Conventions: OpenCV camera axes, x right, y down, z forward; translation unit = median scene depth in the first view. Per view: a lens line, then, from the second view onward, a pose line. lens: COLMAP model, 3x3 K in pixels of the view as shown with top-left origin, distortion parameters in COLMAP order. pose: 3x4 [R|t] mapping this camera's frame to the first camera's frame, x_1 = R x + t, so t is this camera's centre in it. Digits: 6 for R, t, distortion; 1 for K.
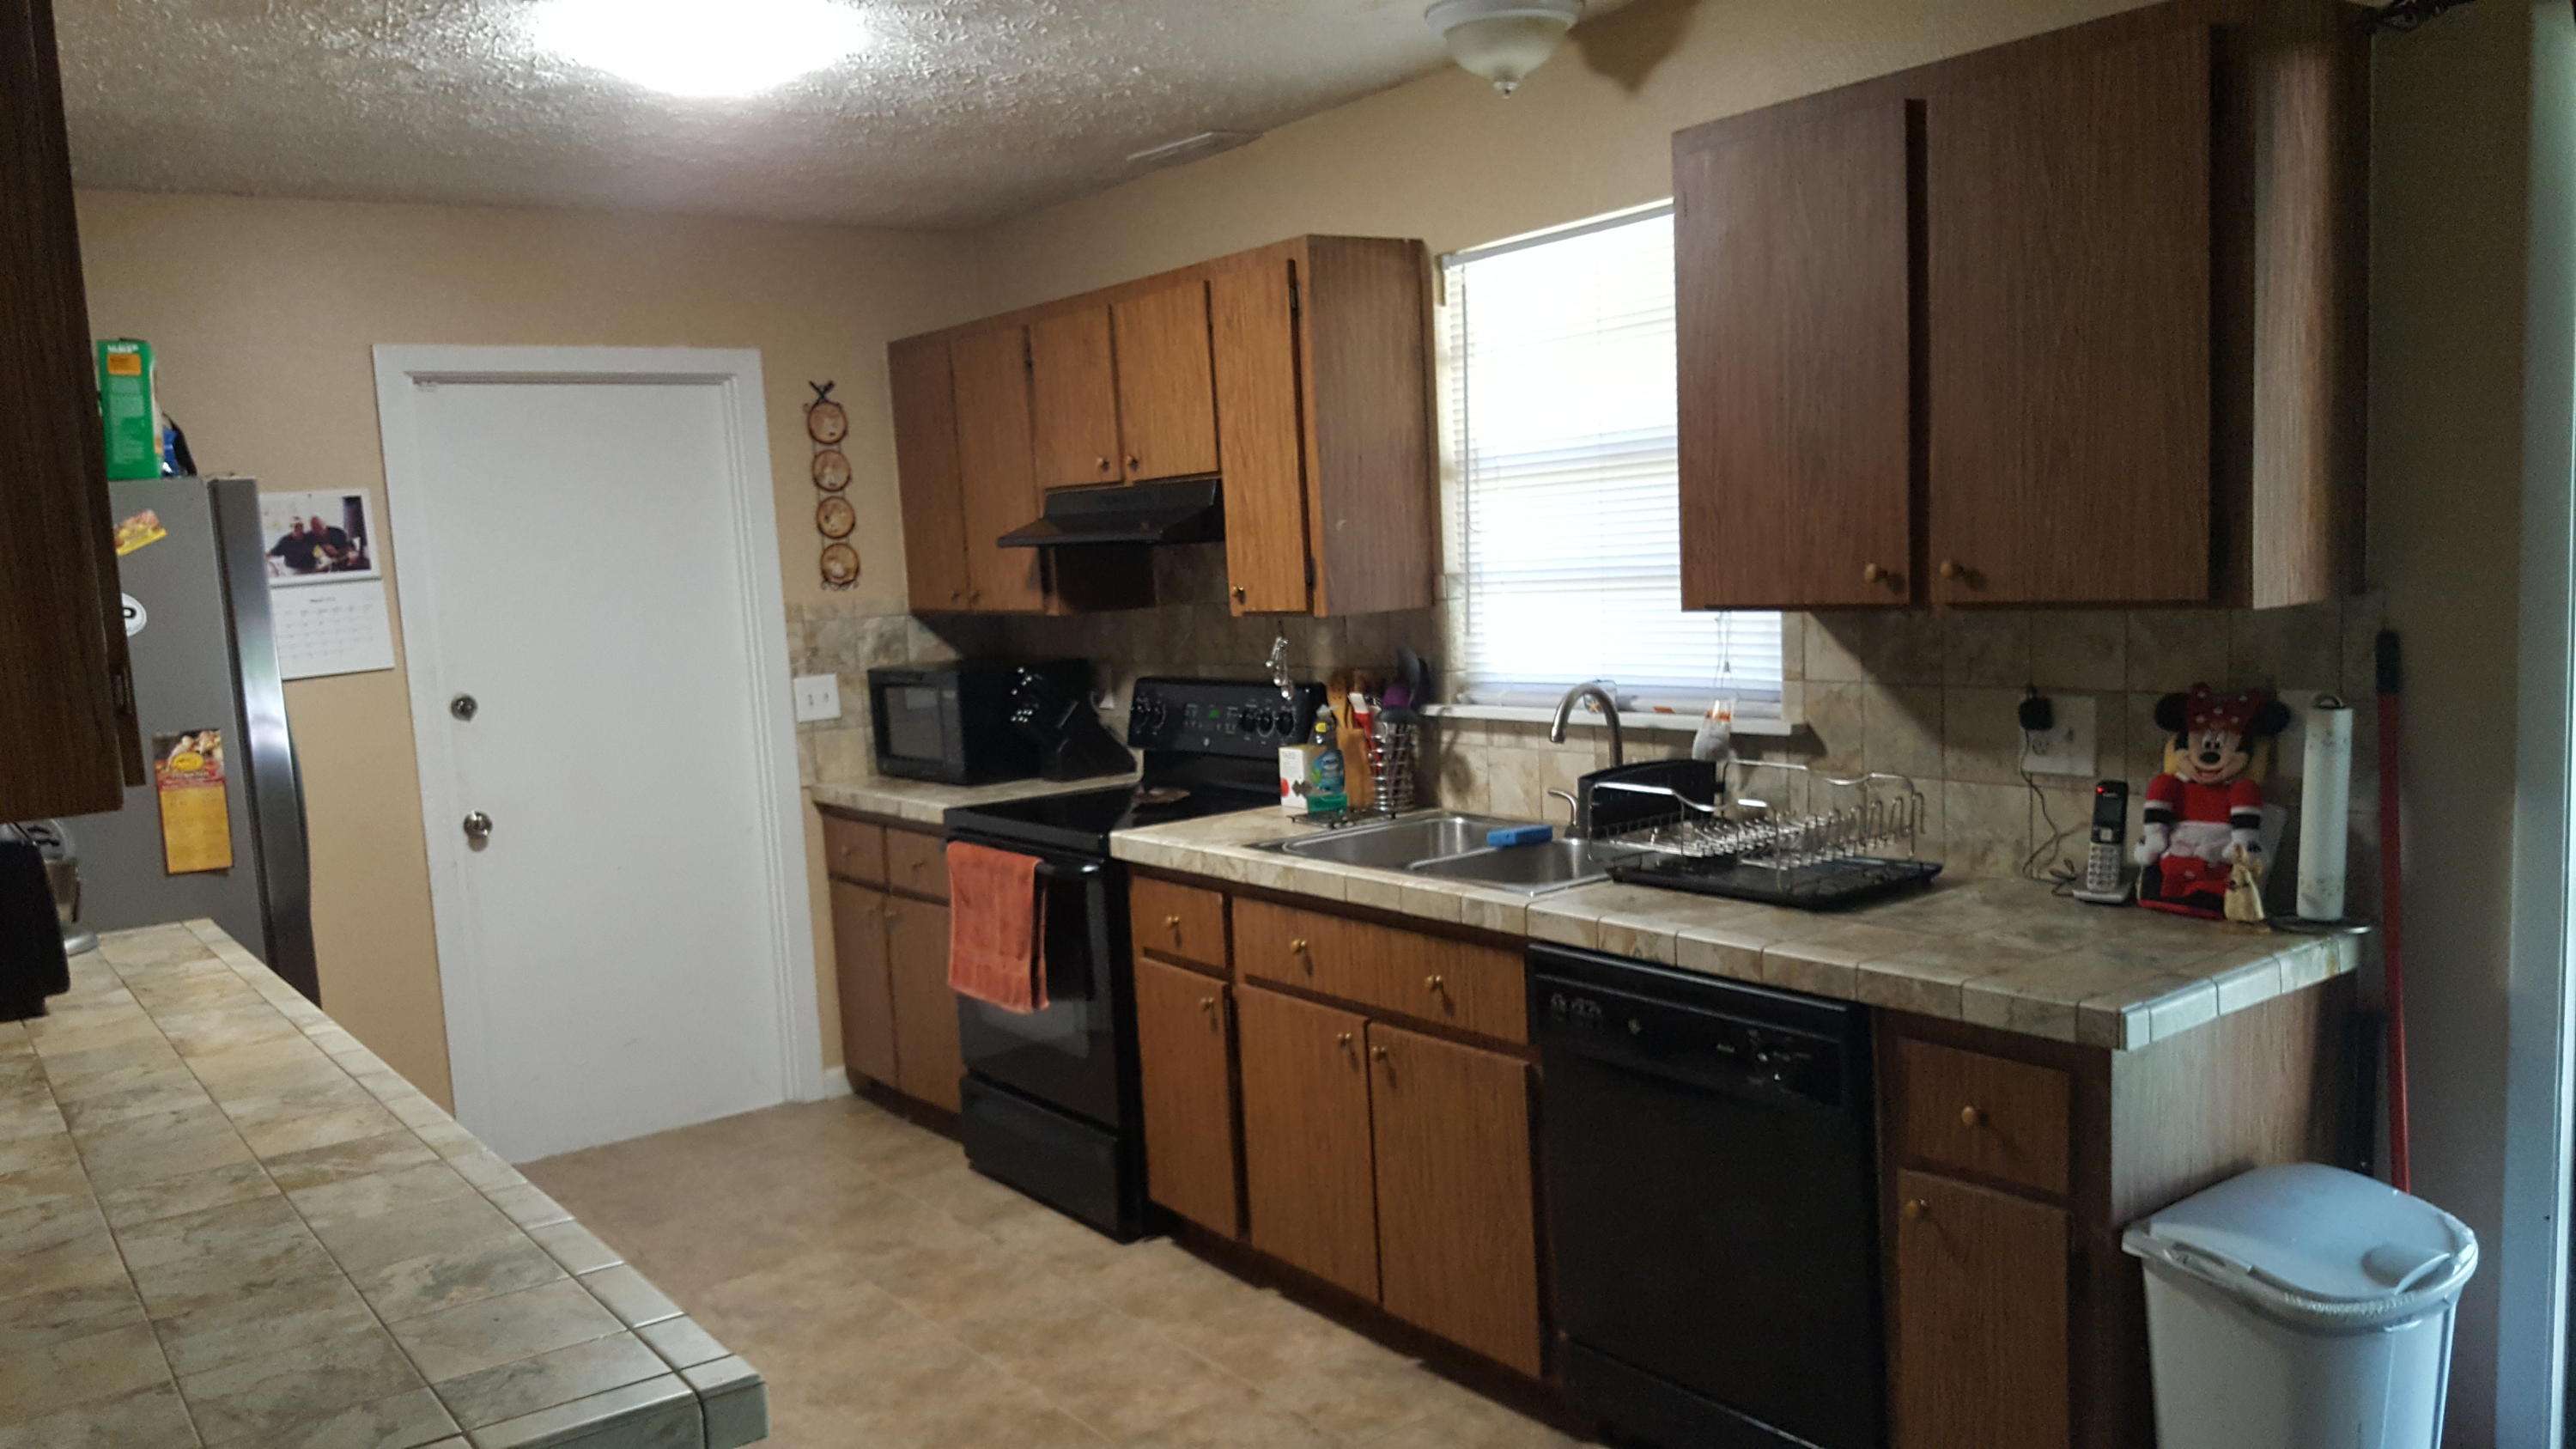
lens RADIAL K [[1916.7, 0, 1295.8], [0, 1916.7, 785.8], [0, 0, 1]] dist [0.140724, -0.253151]
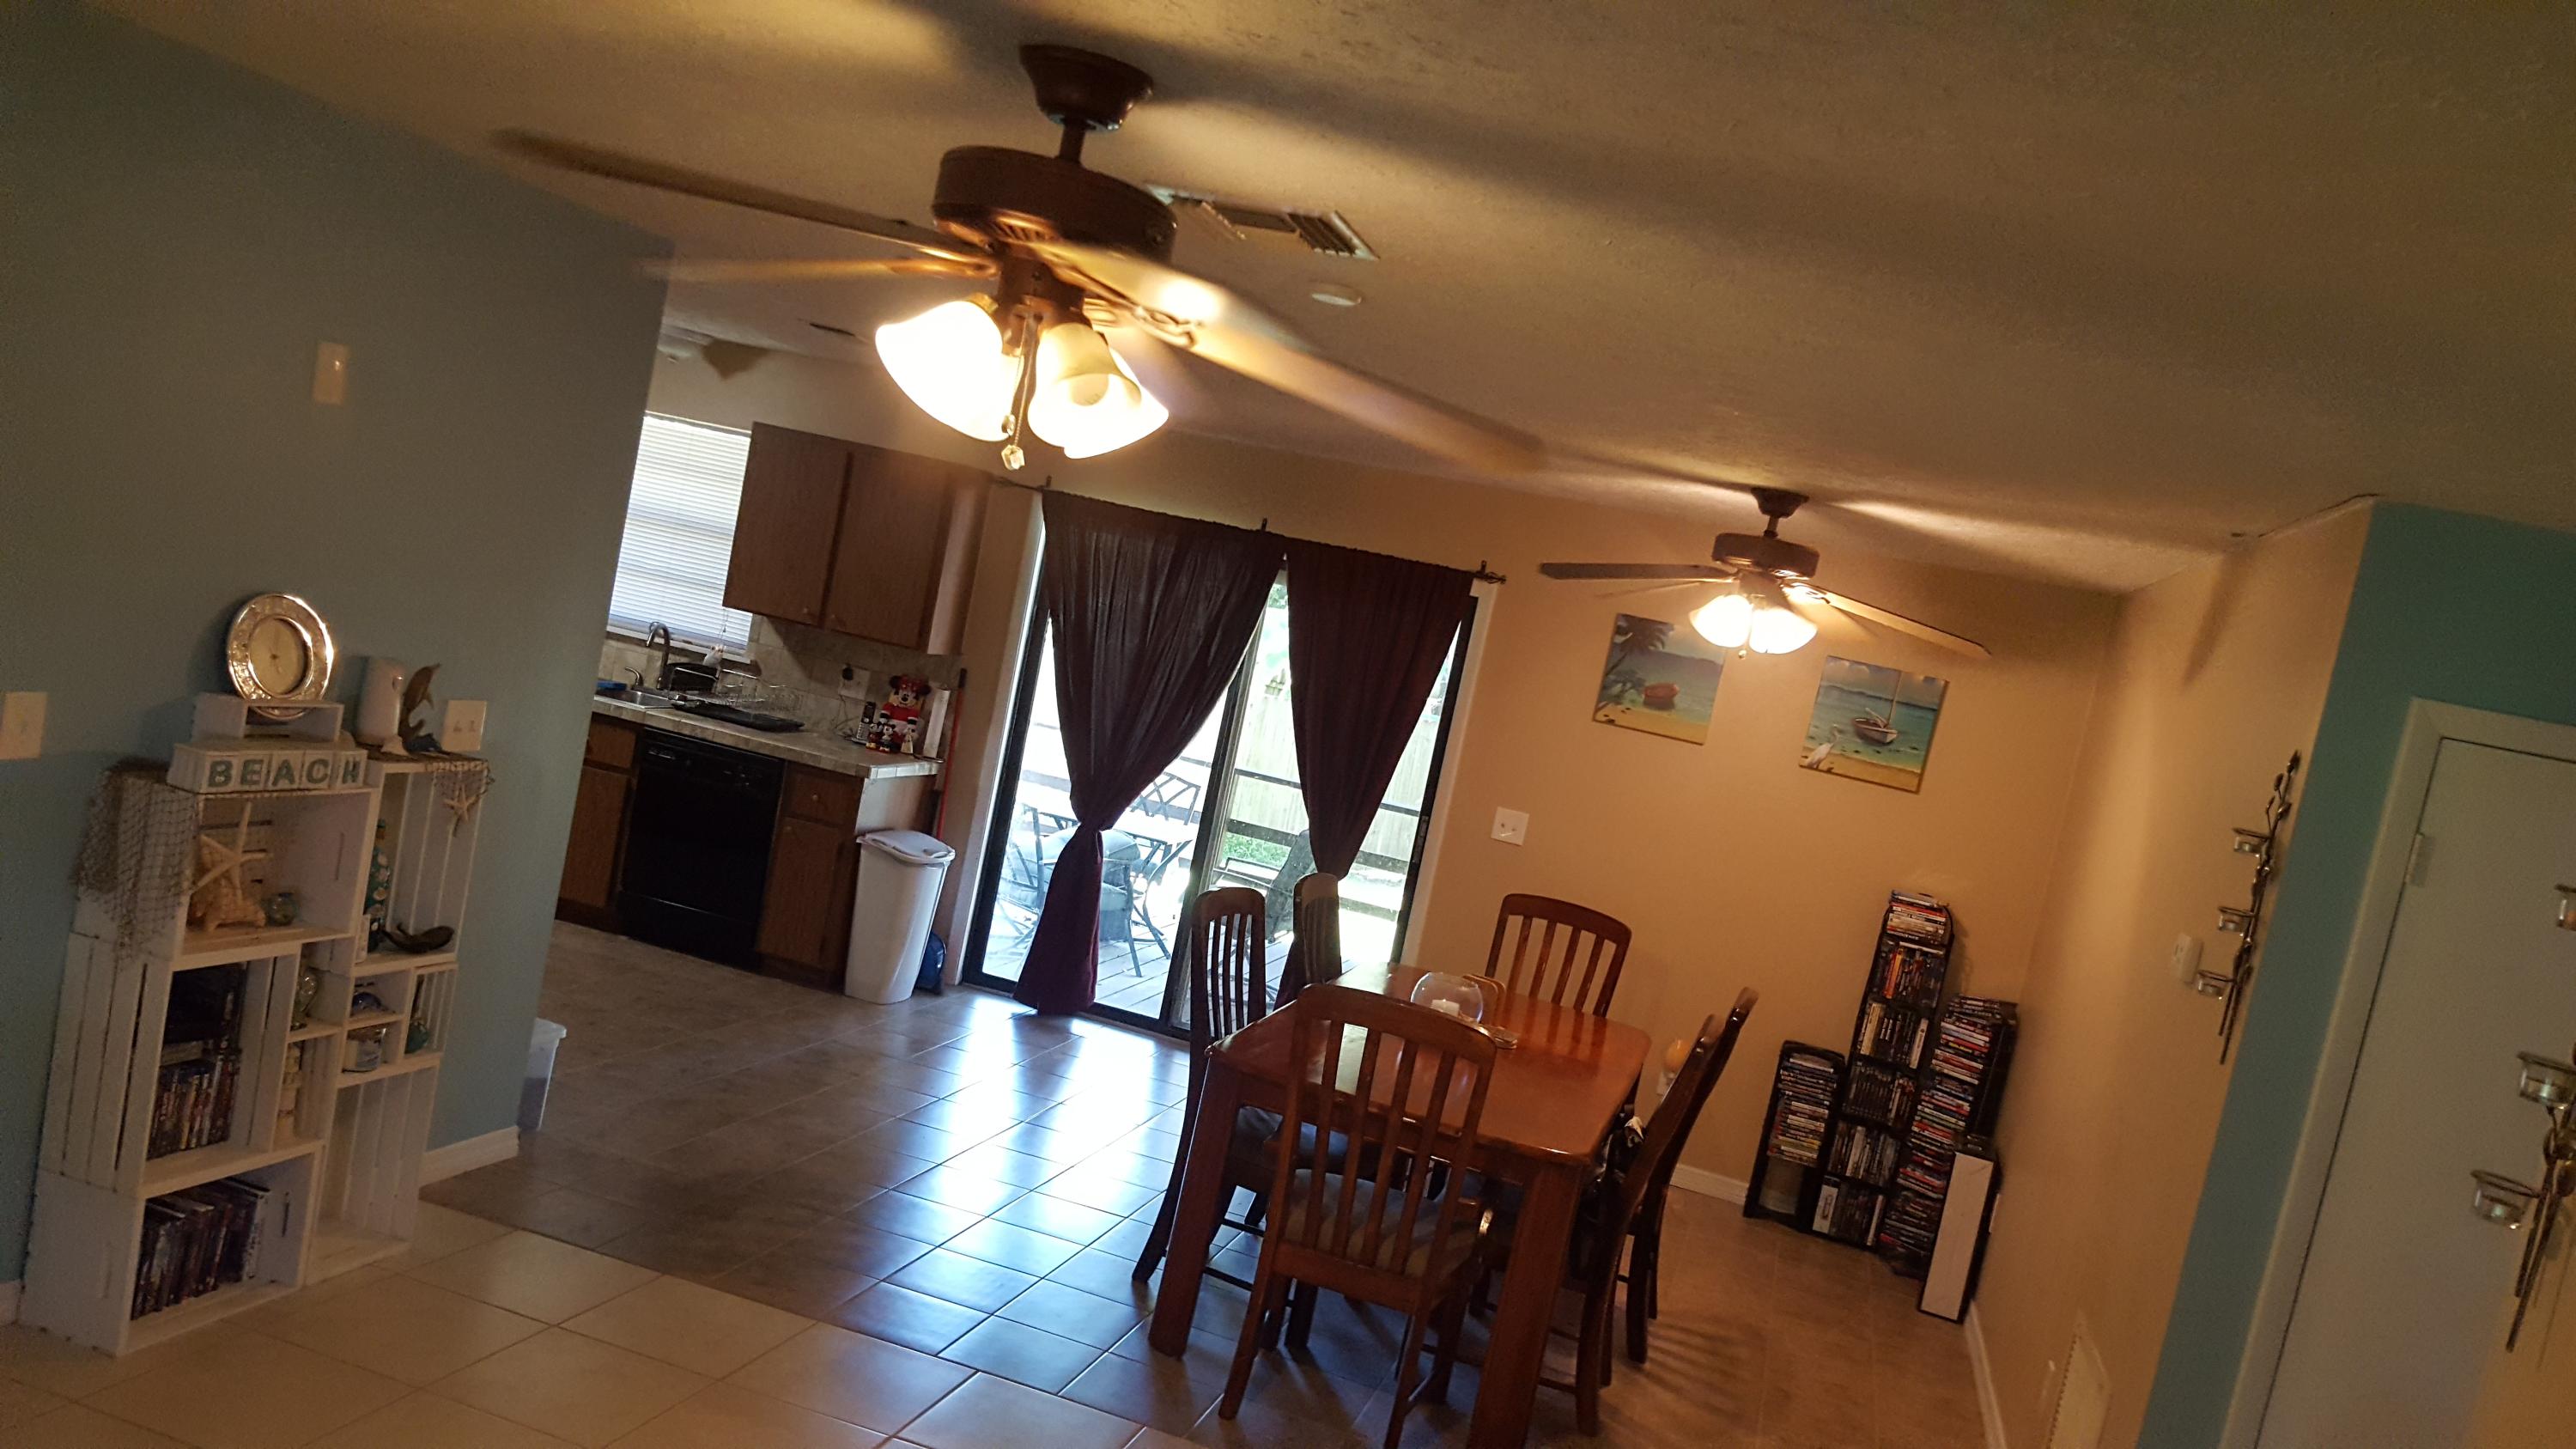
lens RADIAL K [[1916.7, 0, 1295.8], [0, 1916.7, 785.8], [0, 0, 1]] dist [0.140724, -0.253151]
pose [[0.772749, 0.152657, 0.616080, -0.789396], [-0.165067, 0.985582, -0.037171, 0.116625], [-0.612871, -0.072971, 0.786806, -1.546225]]
